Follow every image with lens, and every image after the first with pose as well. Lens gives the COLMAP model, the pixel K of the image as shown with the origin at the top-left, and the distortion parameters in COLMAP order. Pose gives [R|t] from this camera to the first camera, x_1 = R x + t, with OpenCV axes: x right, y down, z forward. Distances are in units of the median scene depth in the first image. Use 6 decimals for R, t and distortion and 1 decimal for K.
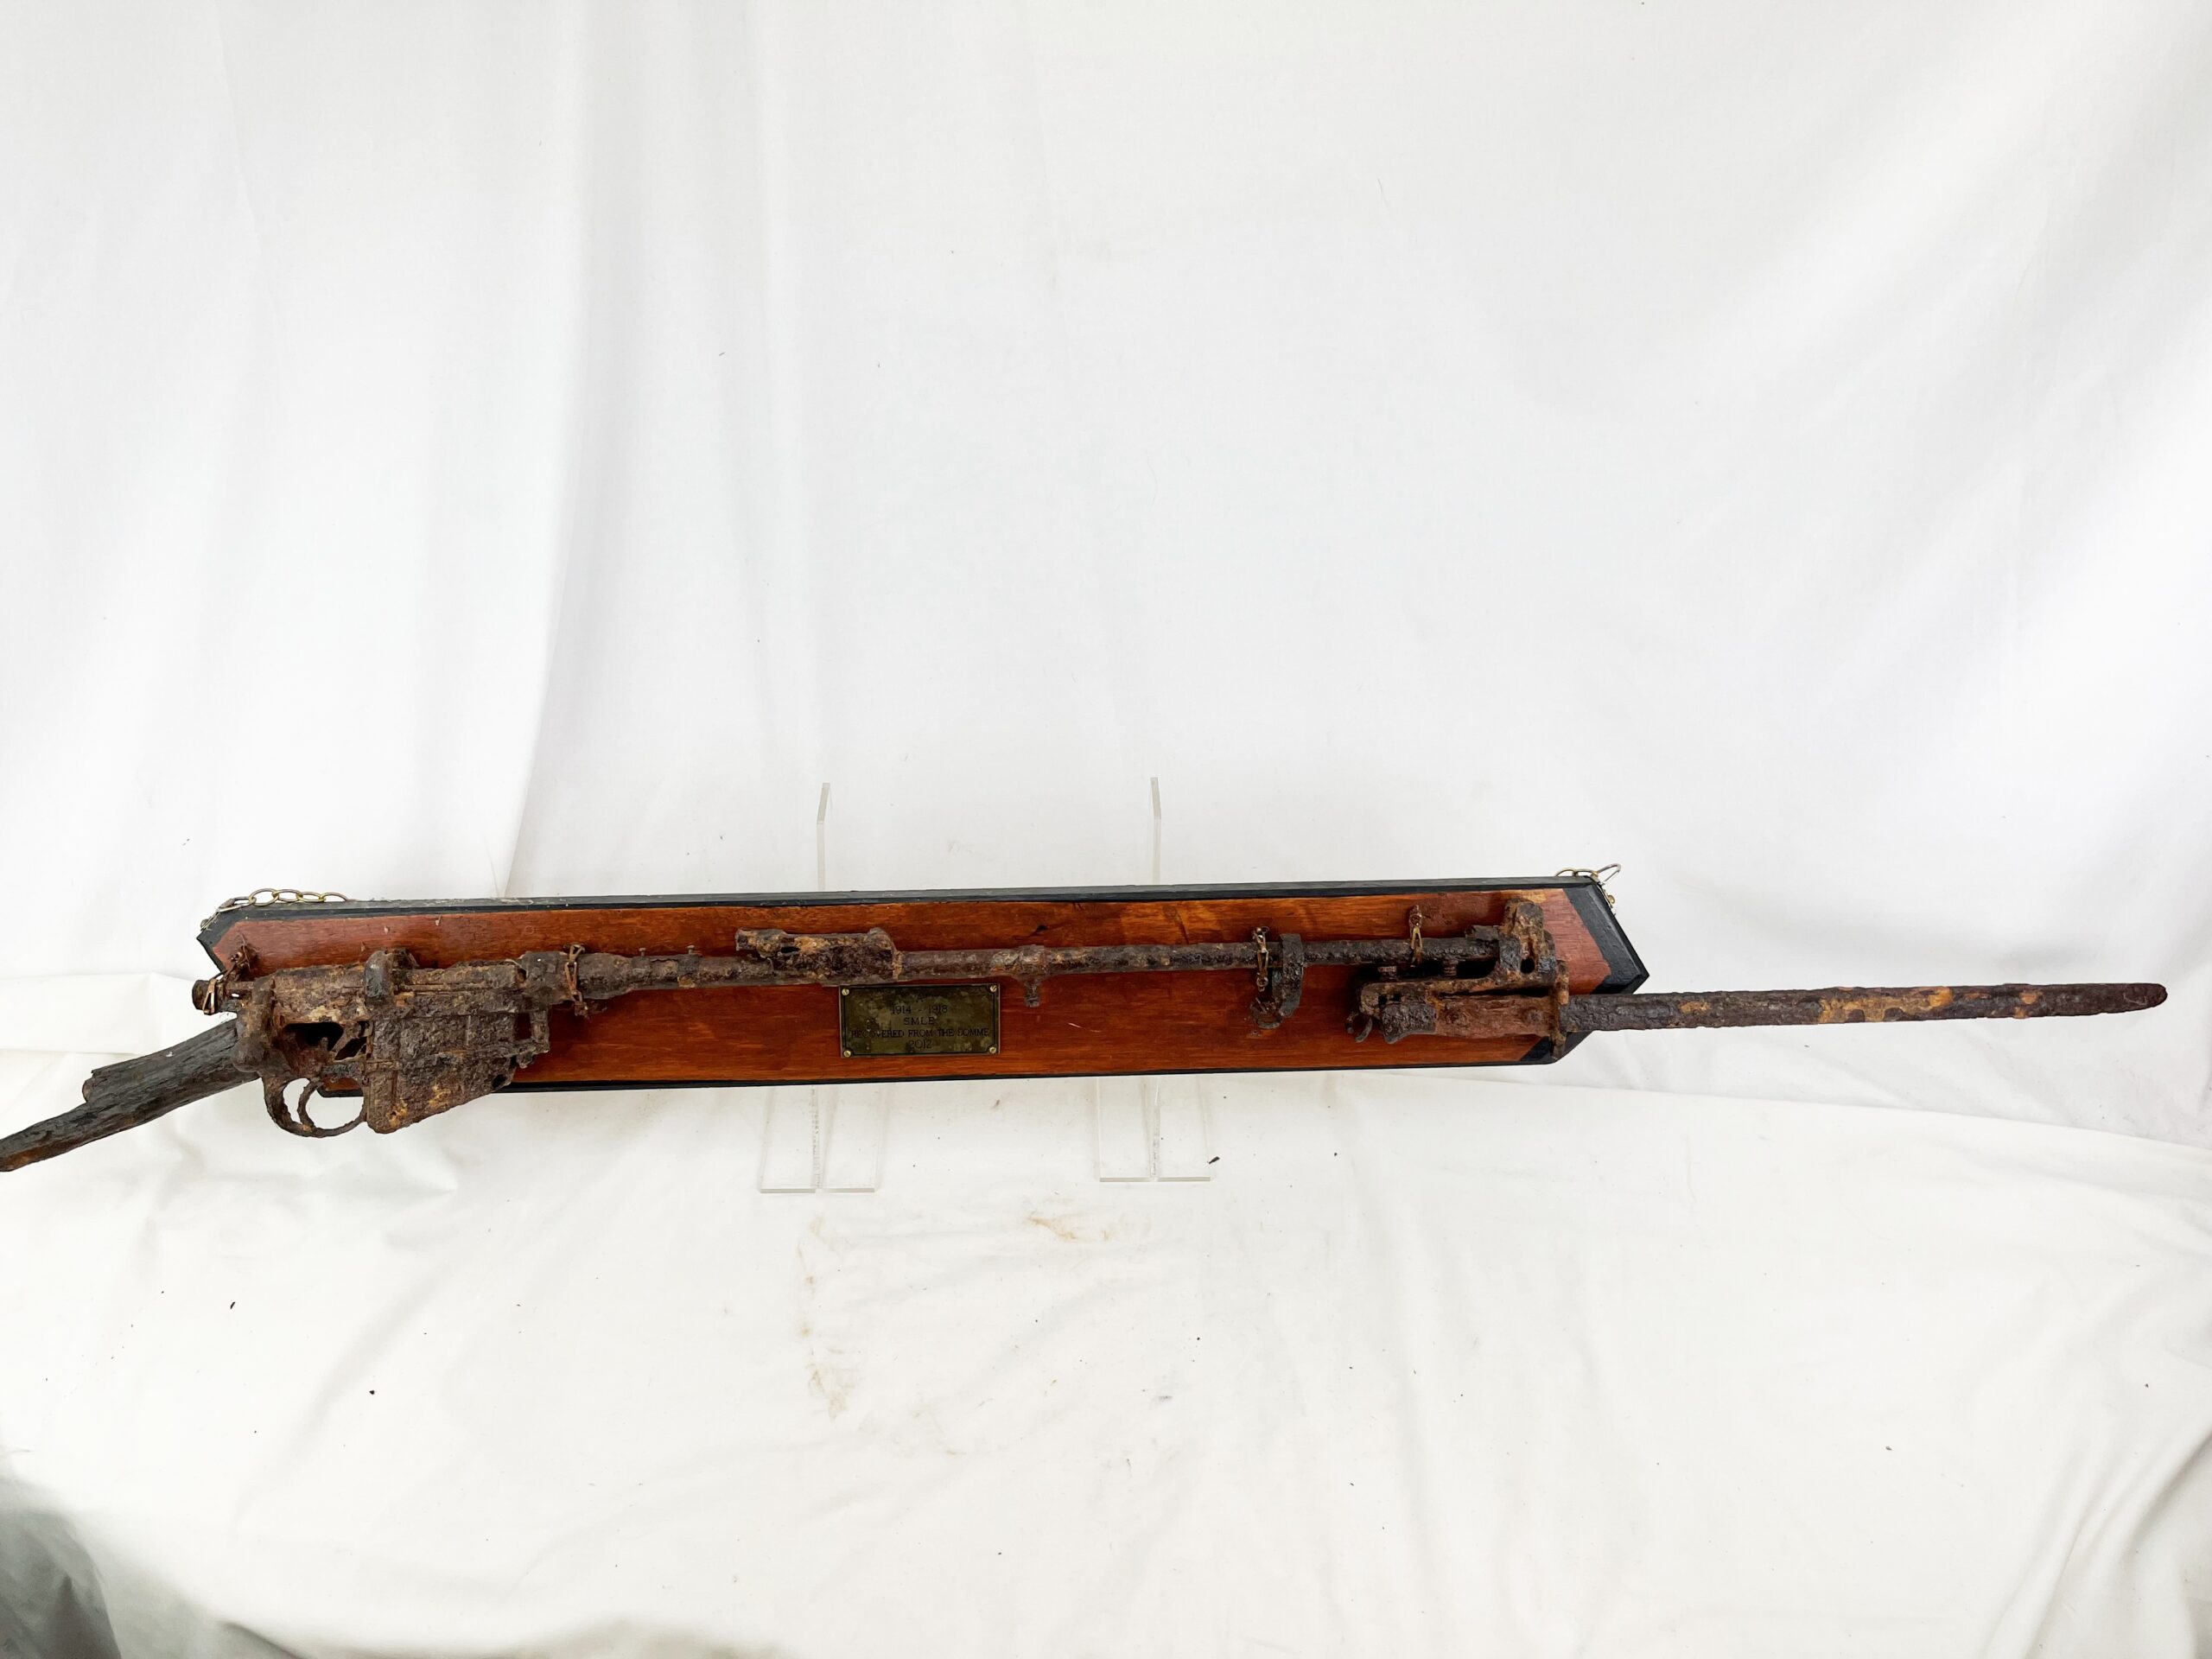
lens RADIAL K [[1719.2, 0, 1106.7], [0, 1719.2, 822.9], [0, 0, 1]] dist [0.046607, -0.061063]
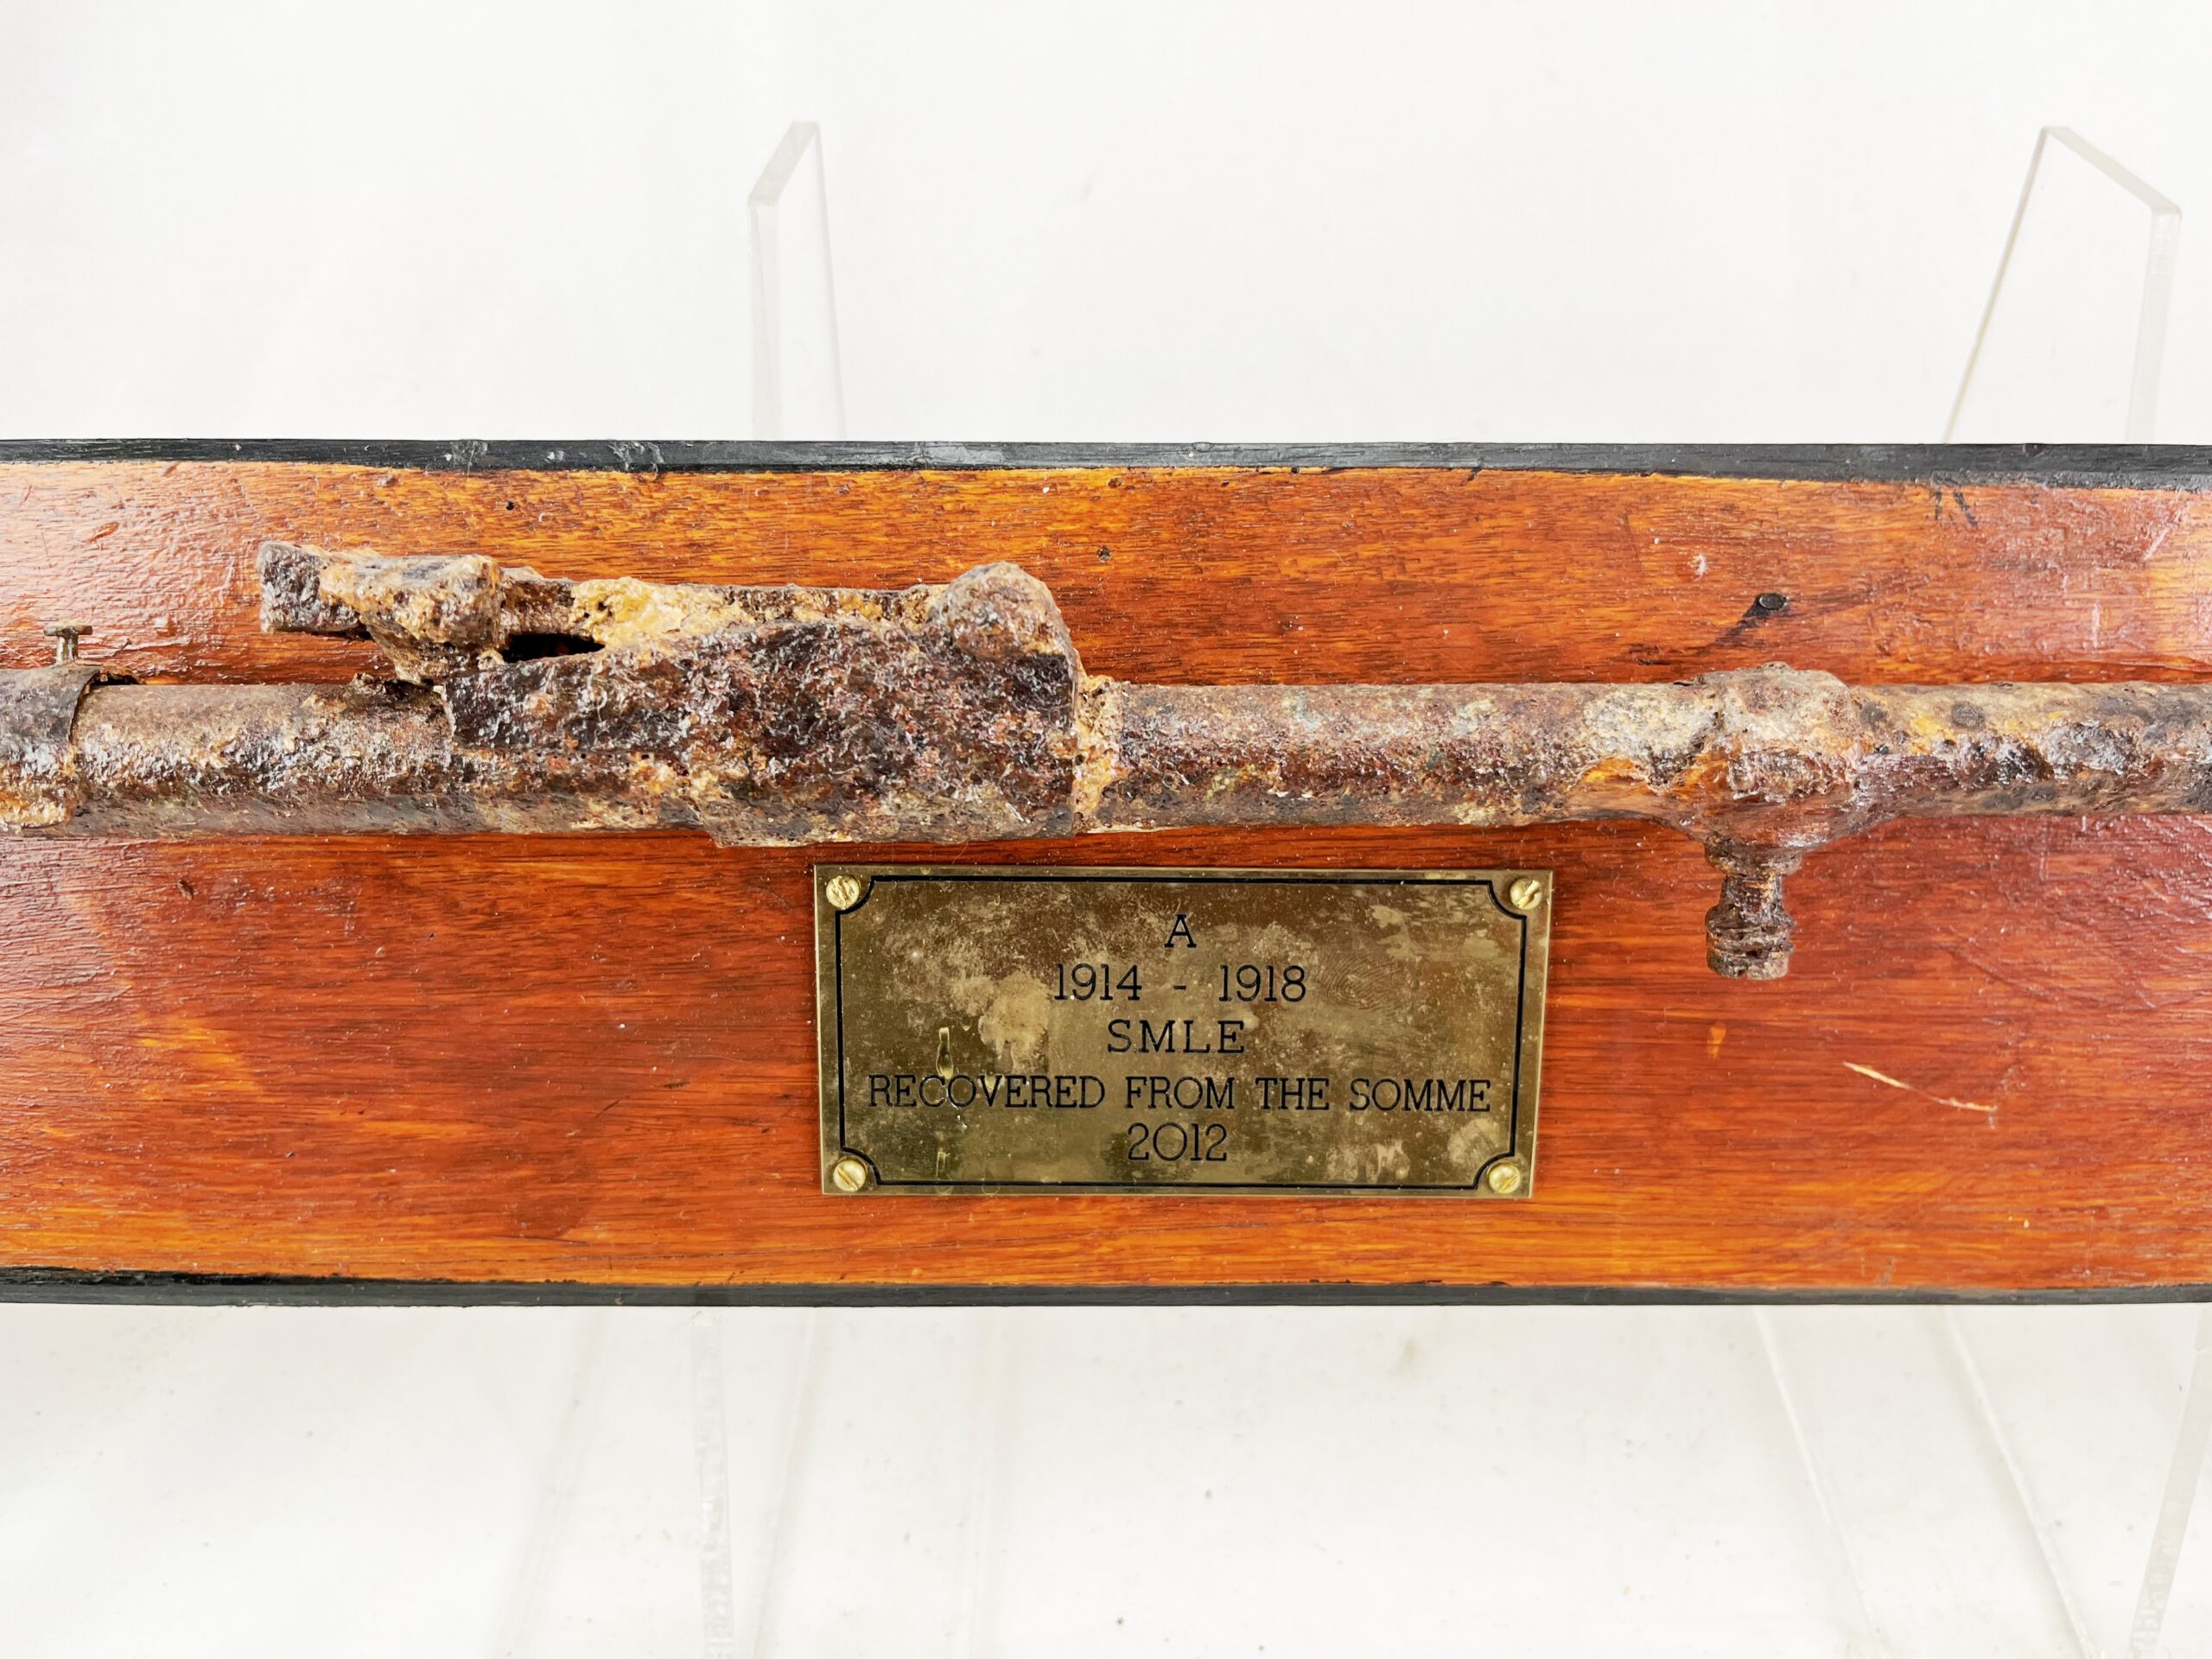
lens RADIAL K [[1719.2, 0, 1087.0], [0, 1719.2, 822.7], [0, 0, 1]] dist [0.046607, -0.061063]
pose [[0.997723, 0.016536, -0.065384, -0.107856], [-0.018068, 0.999574, -0.022914, 0.094417], [0.064978, 0.024043, 0.997597, 0.790722]]
